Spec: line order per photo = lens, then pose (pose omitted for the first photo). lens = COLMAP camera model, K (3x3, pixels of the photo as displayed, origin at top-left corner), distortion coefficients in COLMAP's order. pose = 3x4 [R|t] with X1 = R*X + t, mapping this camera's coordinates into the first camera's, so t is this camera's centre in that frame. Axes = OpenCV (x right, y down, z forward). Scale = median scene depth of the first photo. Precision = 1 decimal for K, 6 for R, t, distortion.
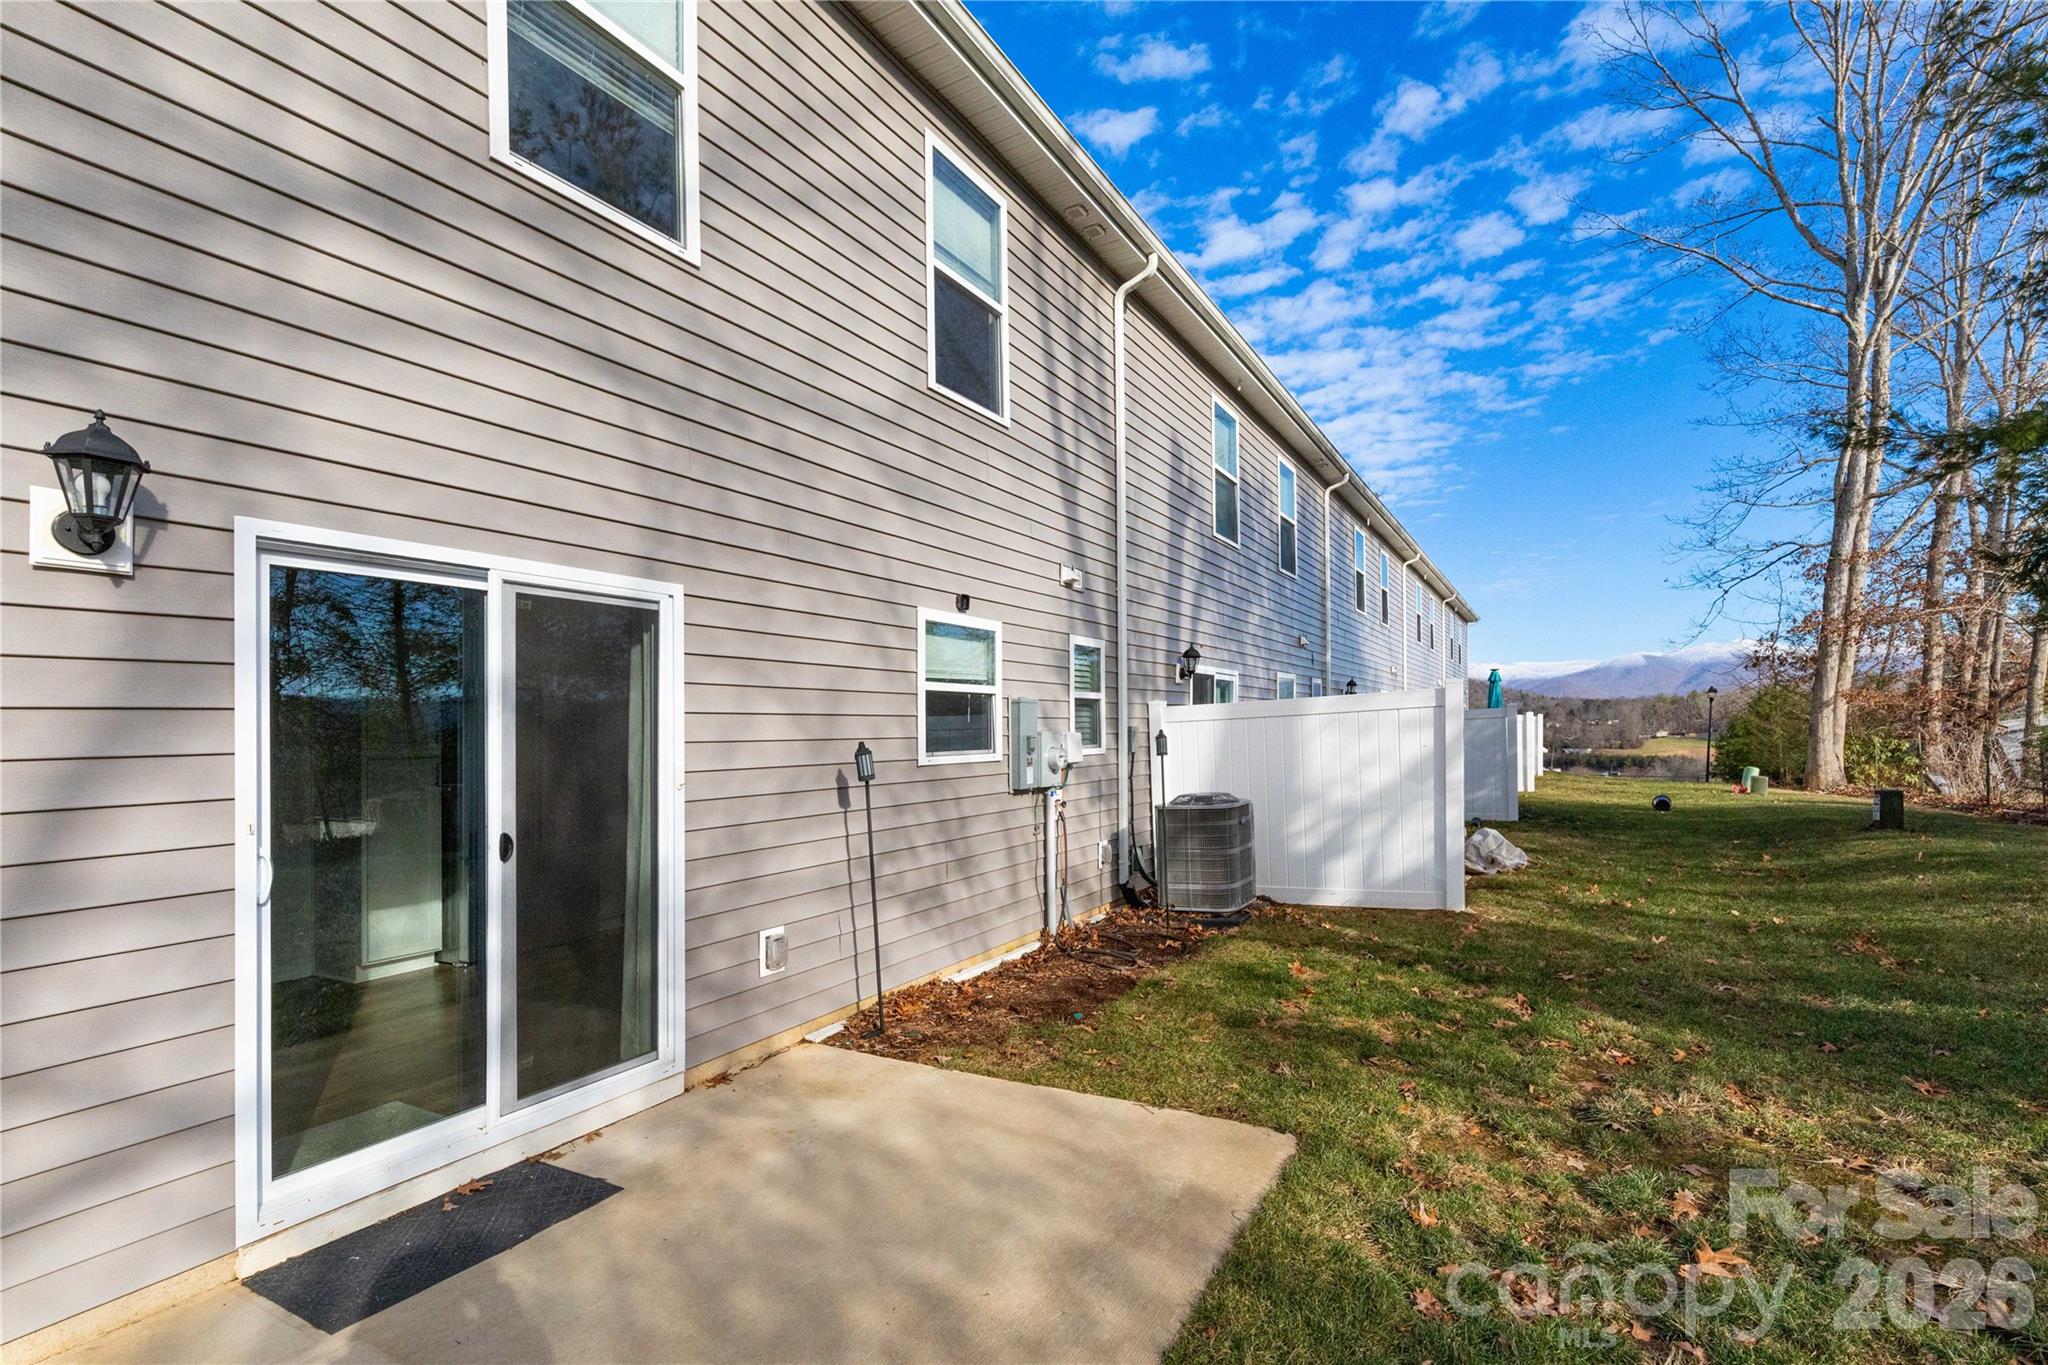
lens RADIAL K [[938.7, 0, 1057.5], [0, 938.7, 735.8], [0, 0, 1]] dist [-0.000991, -0.000686]
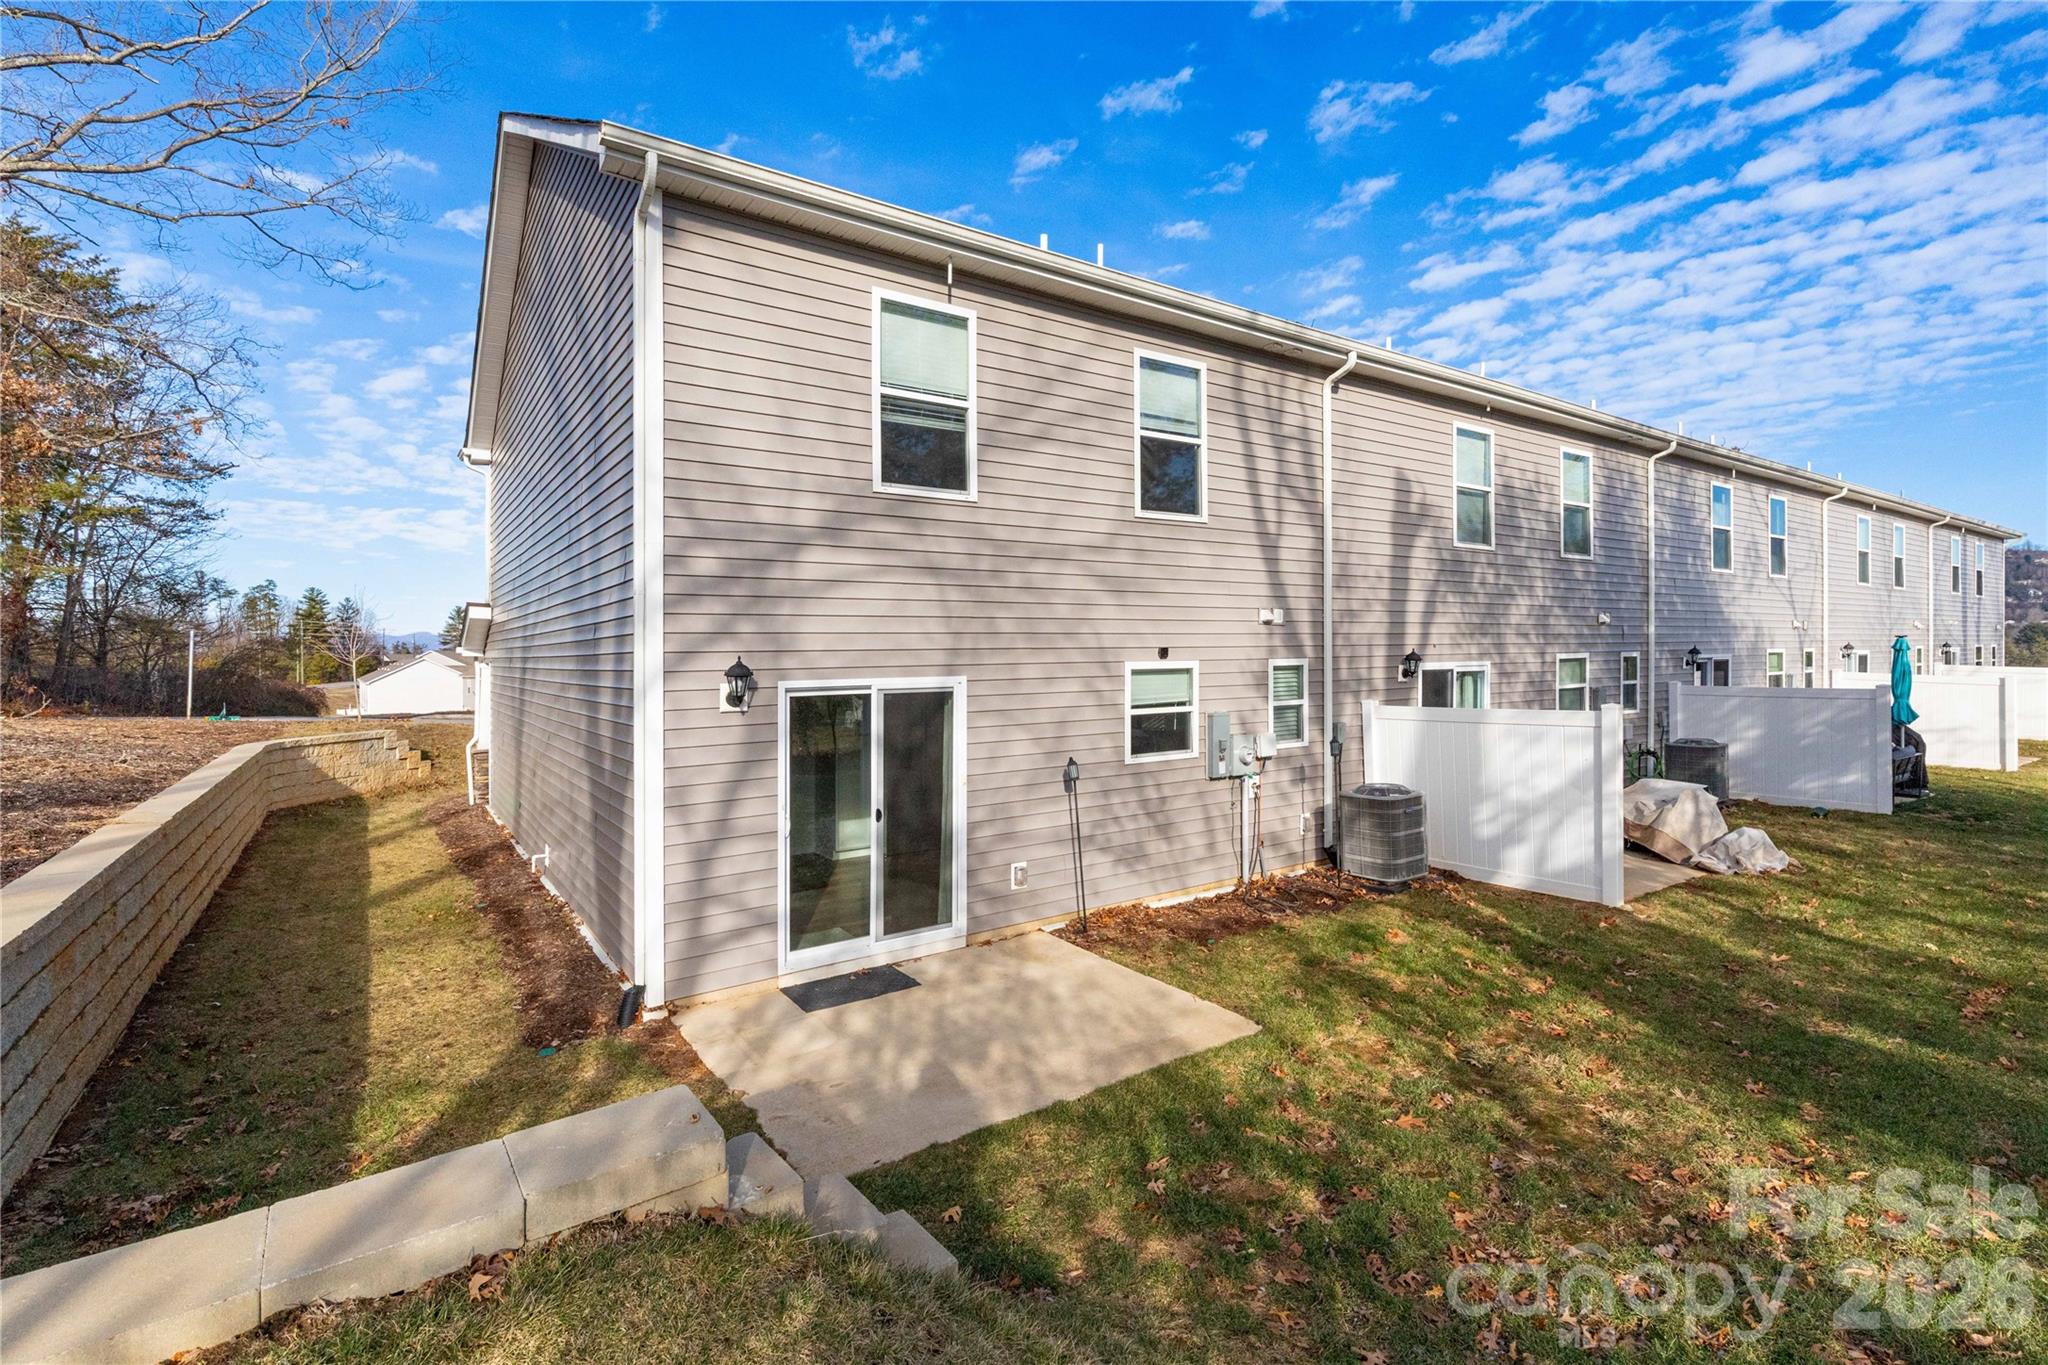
lens RADIAL K [[938.7, 0, 1023.2], [0, 938.7, 666.1], [0, 0, 1]] dist [-0.000991, -0.000686]
pose [[0.890875, 0.023544, -0.453639, 0.461737], [-0.011494, 0.999505, 0.029302, -0.200456], [0.454104, -0.020891, 0.890704, -0.514068]]
